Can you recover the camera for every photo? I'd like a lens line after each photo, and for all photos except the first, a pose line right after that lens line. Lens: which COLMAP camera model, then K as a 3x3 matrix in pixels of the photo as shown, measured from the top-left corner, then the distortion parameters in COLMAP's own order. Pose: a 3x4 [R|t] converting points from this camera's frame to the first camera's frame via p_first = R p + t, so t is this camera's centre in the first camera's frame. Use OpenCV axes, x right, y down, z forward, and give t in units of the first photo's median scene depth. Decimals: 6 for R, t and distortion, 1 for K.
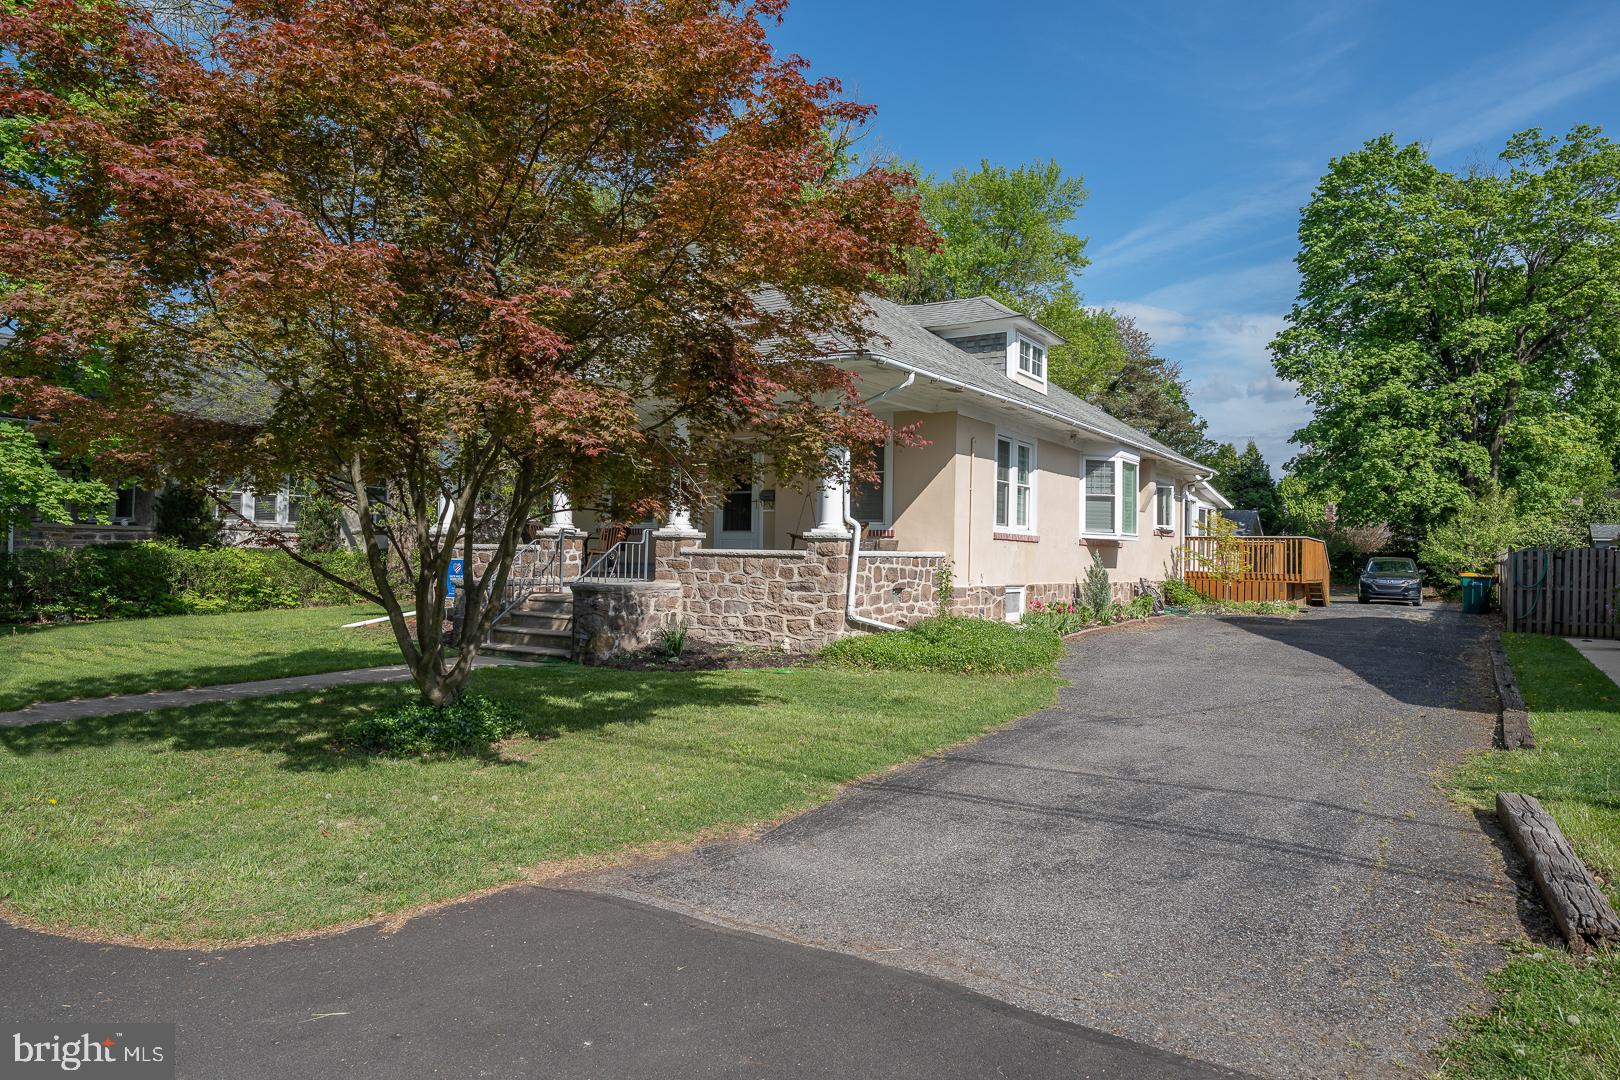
lens RADIAL K [[1076.3, 0, 814.5], [0, 1076.3, 538.5], [0, 0, 1]] dist [0.030836, -0.008509]
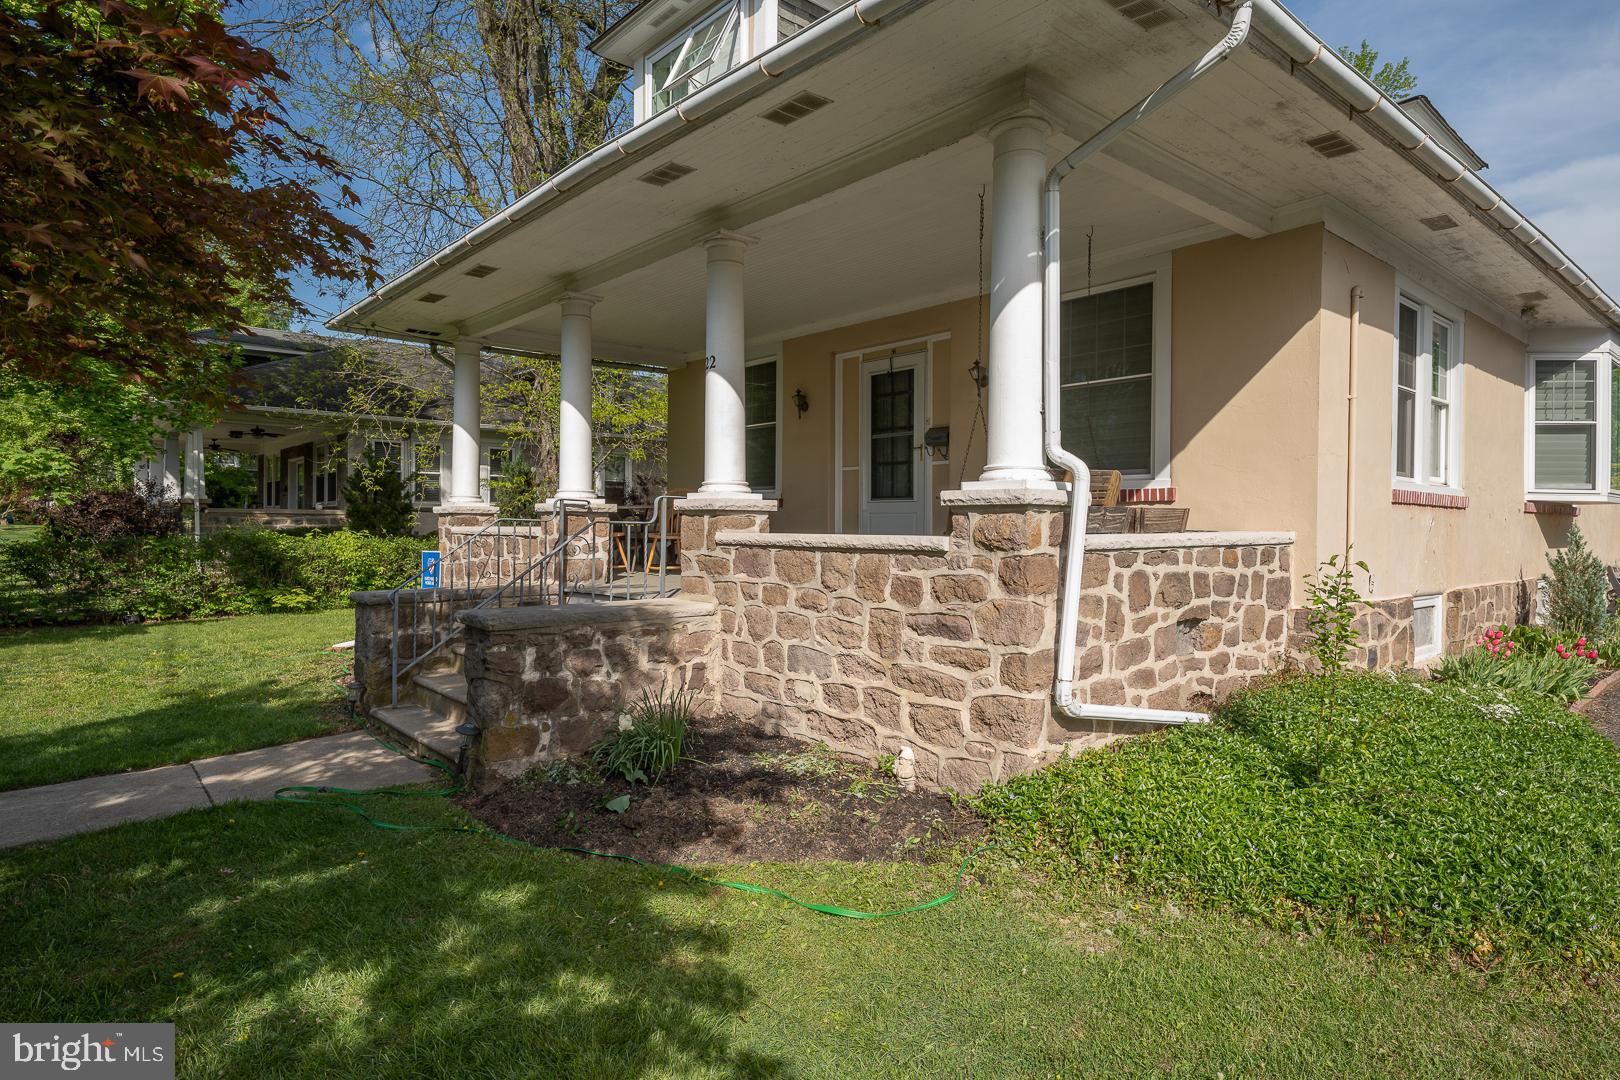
lens RADIAL K [[912.8, 0, 808.8], [0, 912.8, 538.5], [0, 0, 1]] dist [0.010234, 0.004843]
pose [[0.957999, -0.009141, -0.286625, 0.032036], [0.016626, 0.999581, 0.023692, 0.002417], [0.286289, -0.027462, 0.957750, 0.529771]]
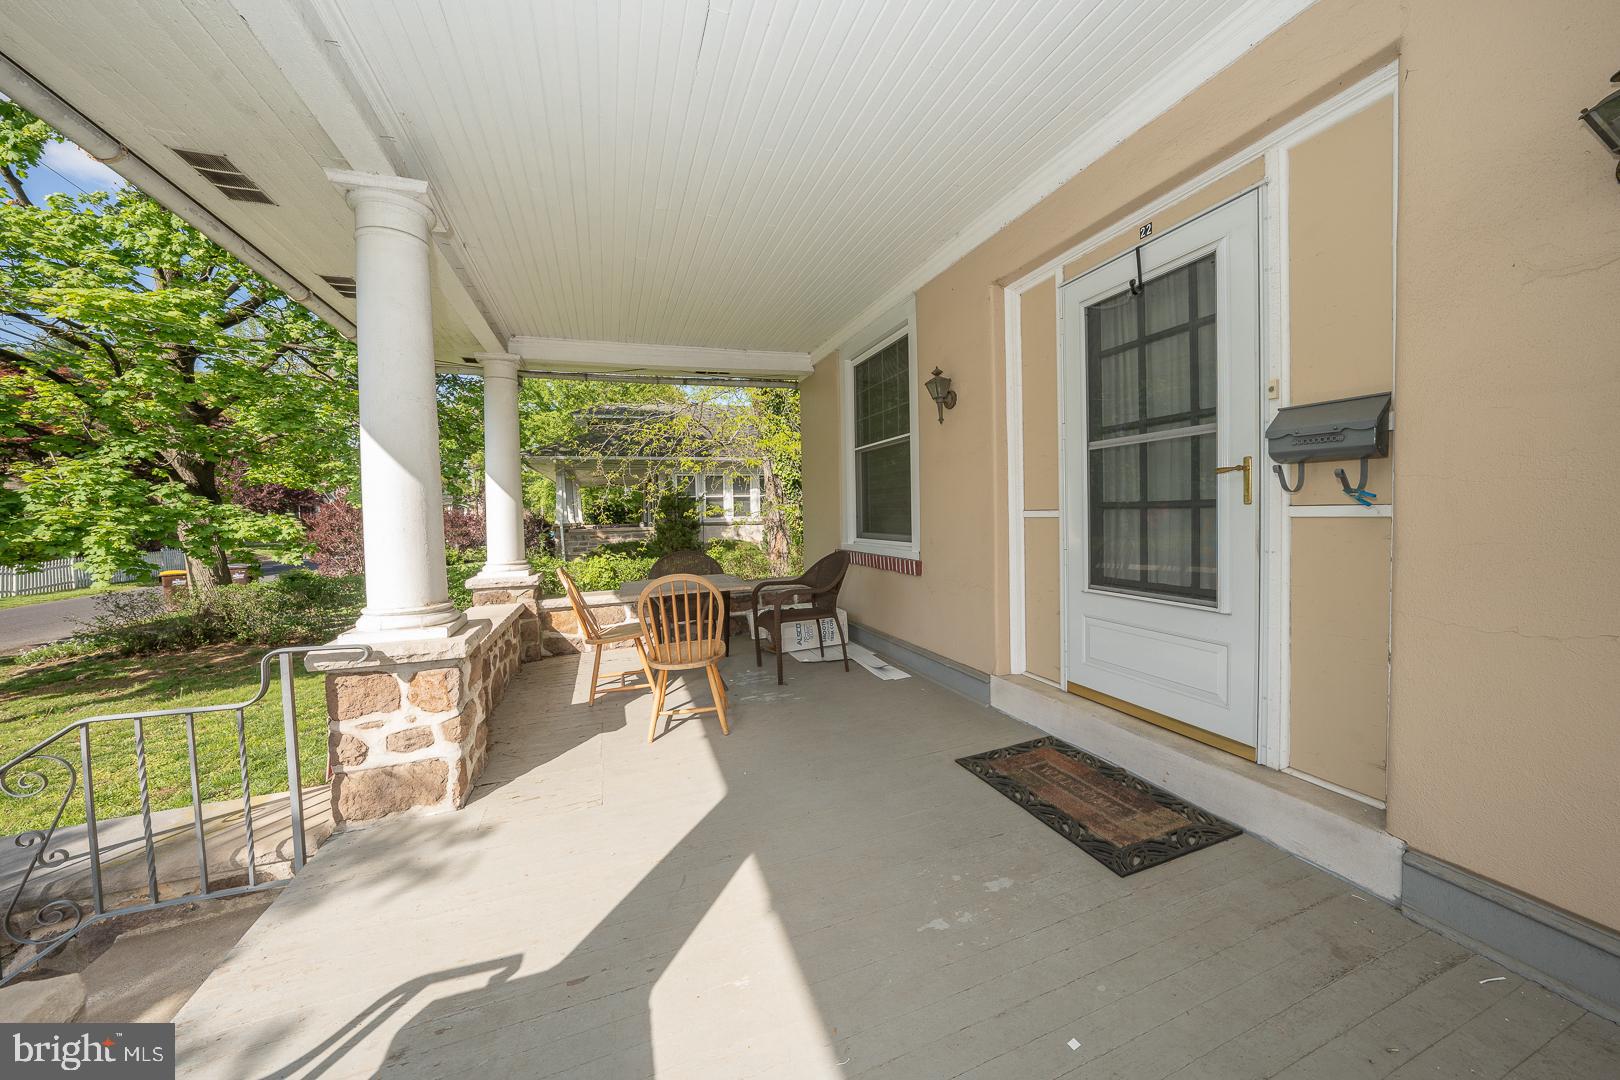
lens RADIAL K [[557.5, 0, 808.7], [0, 557.5, 534.4], [0, 0, 1]] dist [-0.022000, 0.004138]
pose [[0.783173, -0.015510, -0.621610, -0.057087], [0.051734, 0.997848, 0.040282, -0.032215], [0.619648, -0.063707, 0.782291, 0.912266]]
